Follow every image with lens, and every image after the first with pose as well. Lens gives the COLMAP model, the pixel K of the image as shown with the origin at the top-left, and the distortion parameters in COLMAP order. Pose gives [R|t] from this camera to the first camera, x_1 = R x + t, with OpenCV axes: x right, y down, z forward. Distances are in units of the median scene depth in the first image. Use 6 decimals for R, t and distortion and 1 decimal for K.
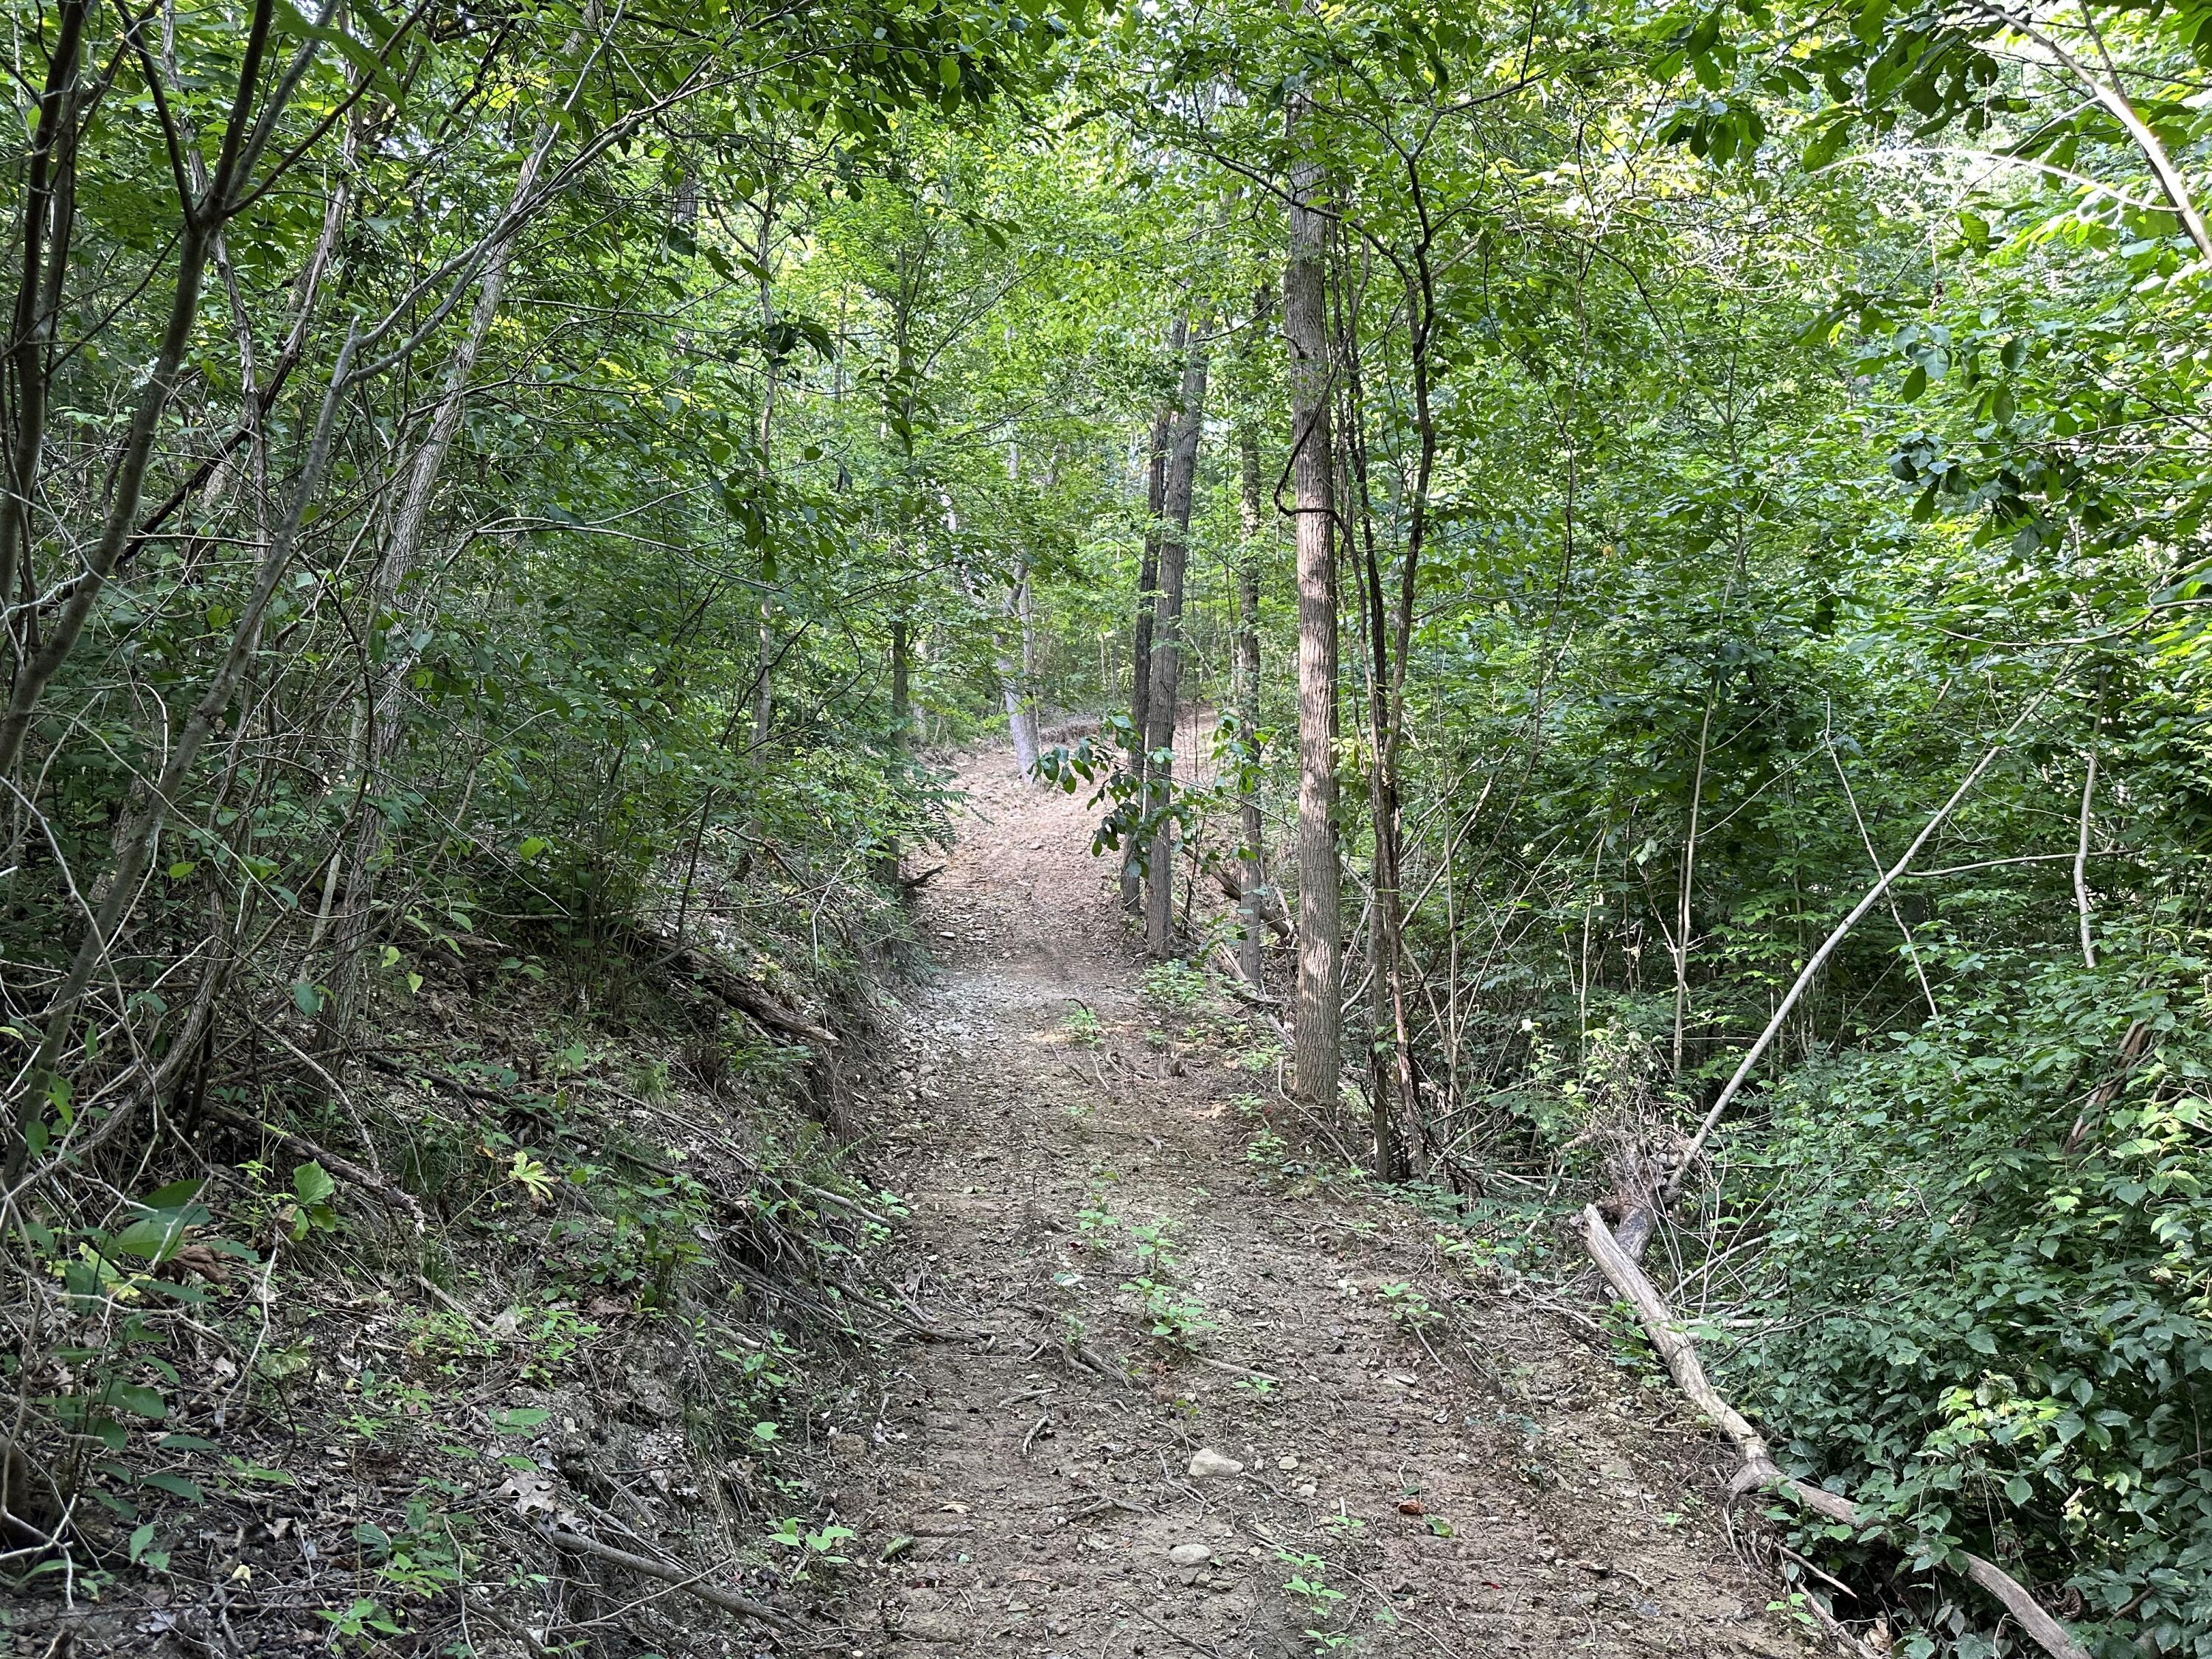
lens RADIAL K [[1572.9, 0, 1096.1], [0, 1572.9, 834.6], [0, 0, 1]] dist [0.011986, -0.016416]
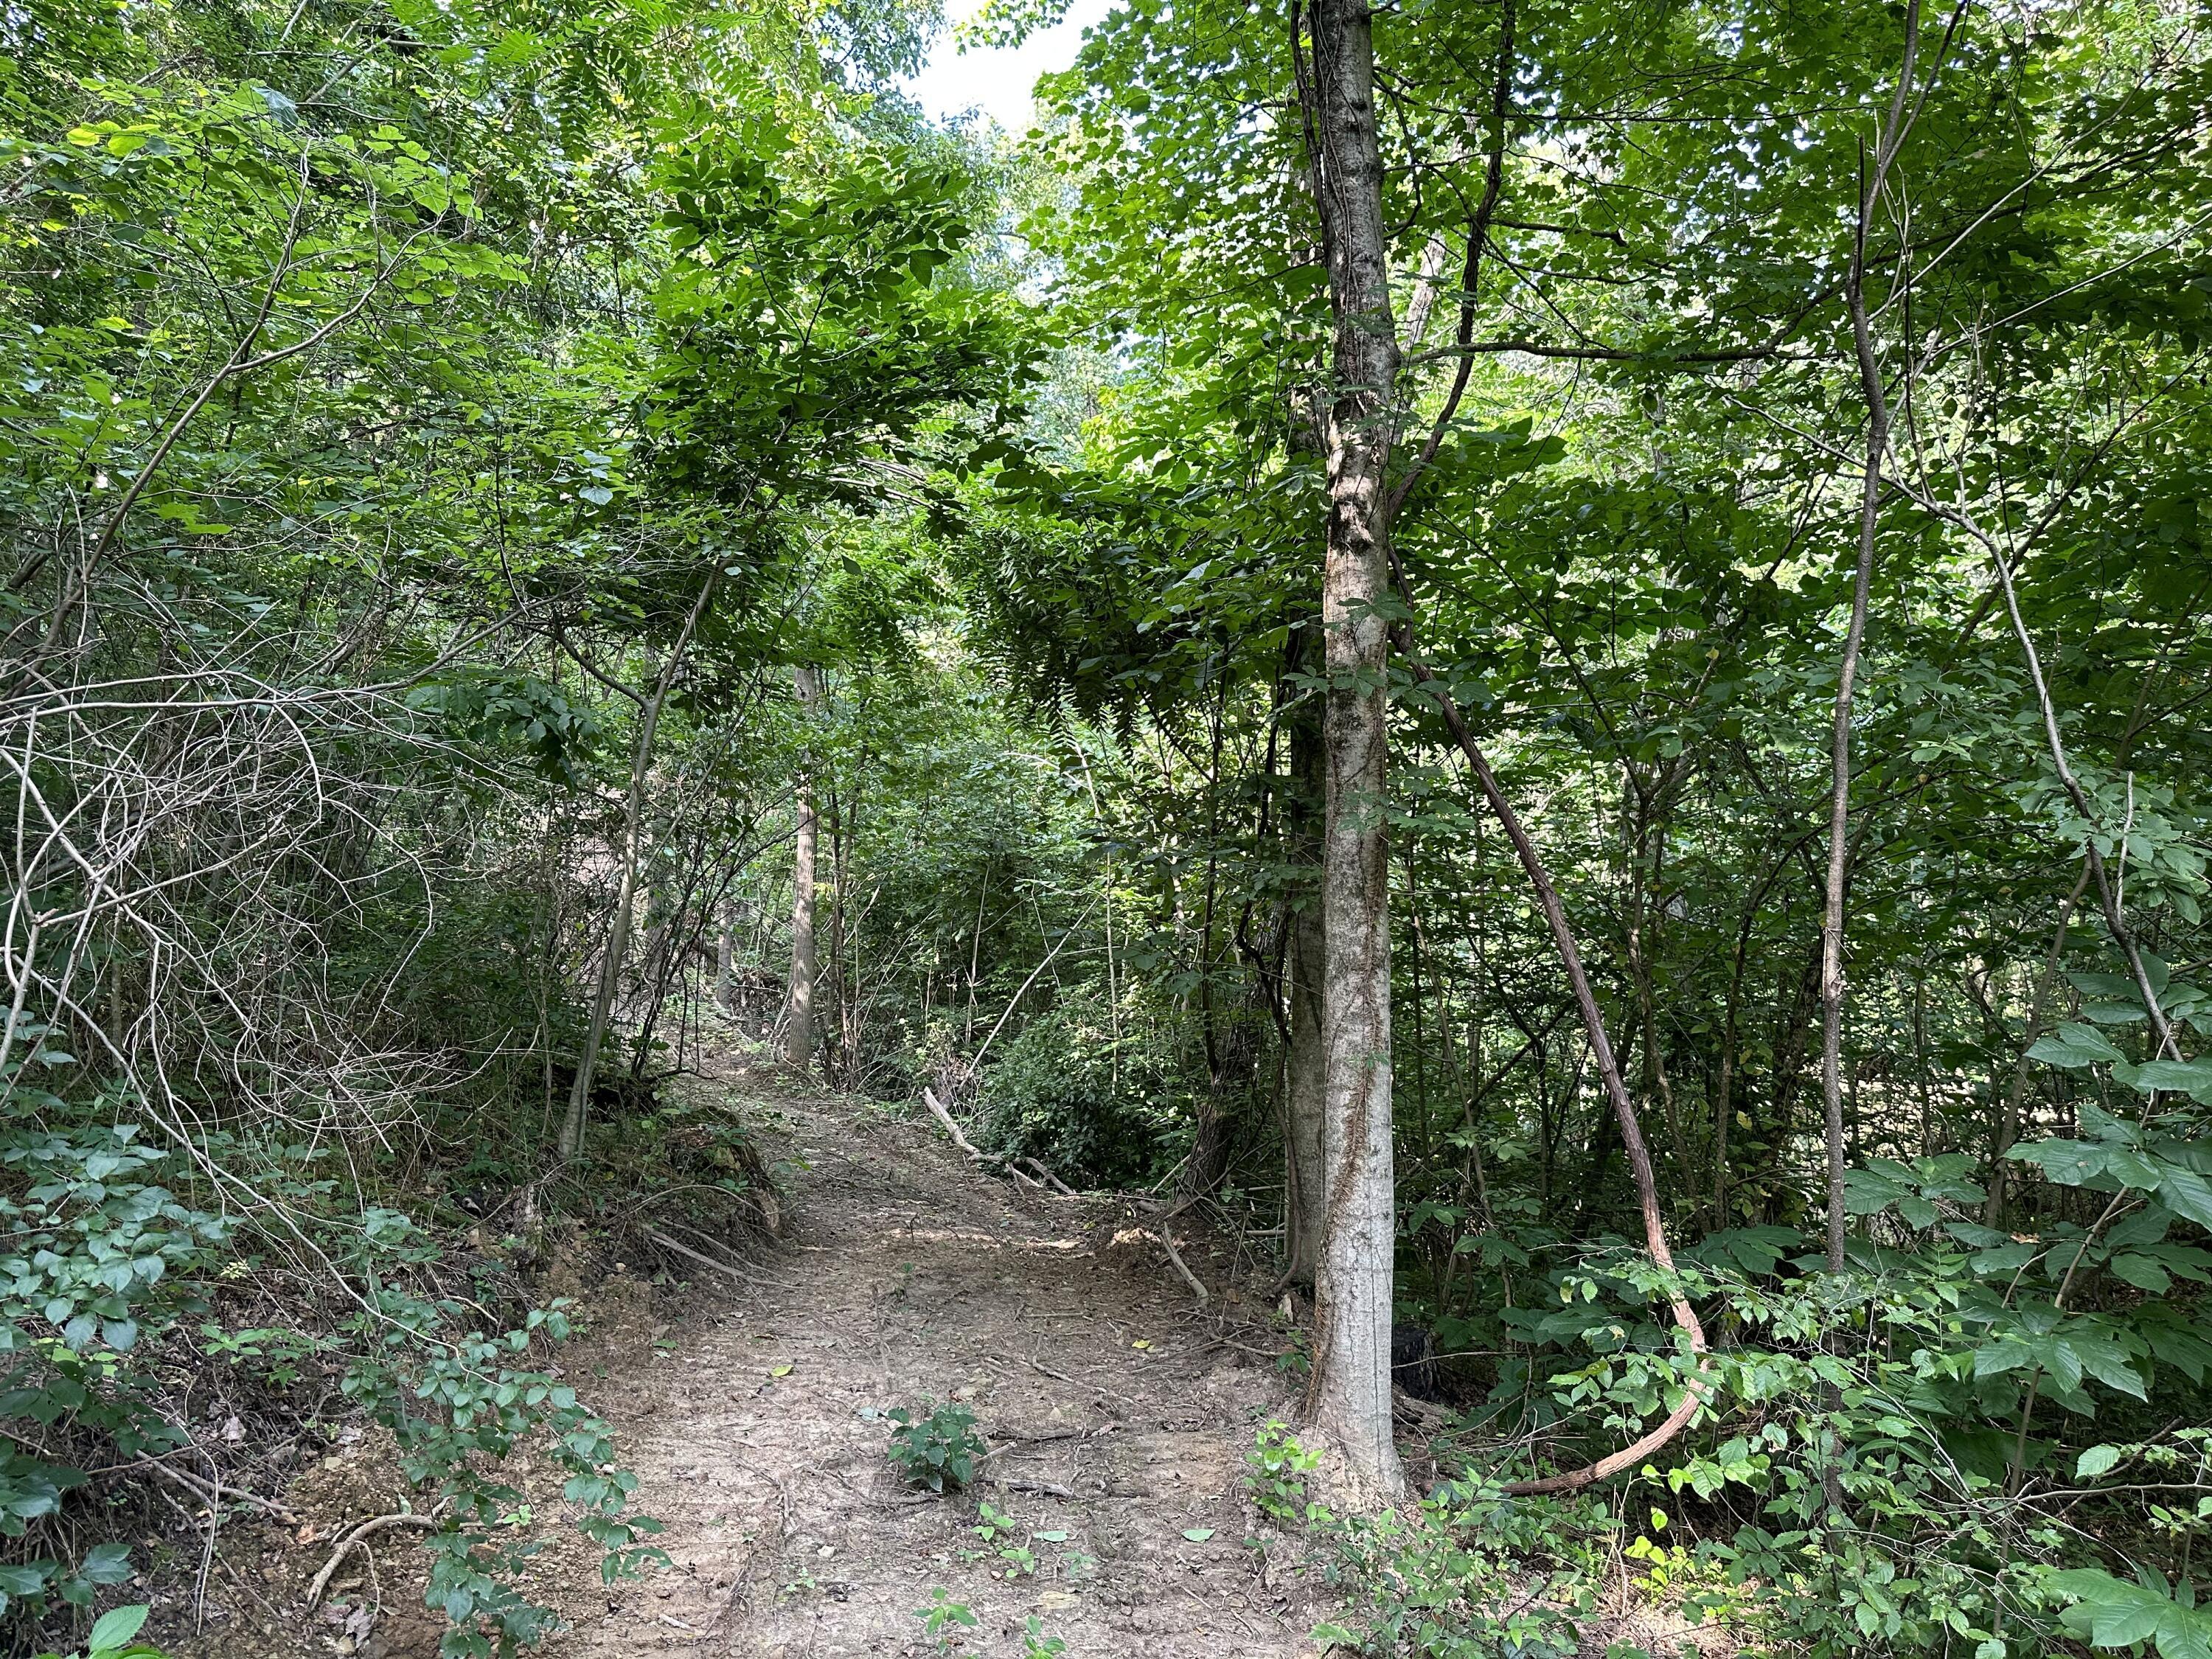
lens RADIAL K [[1572.9, 0, 1096.1], [0, 1572.9, 834.6], [0, 0, 1]] dist [0.011986, -0.016416]
pose [[0.917259, 0.038743, 0.396402, -0.331915], [-0.031984, 0.999209, -0.023649, -0.088047], [-0.397004, 0.009014, 0.917772, -1.041307]]
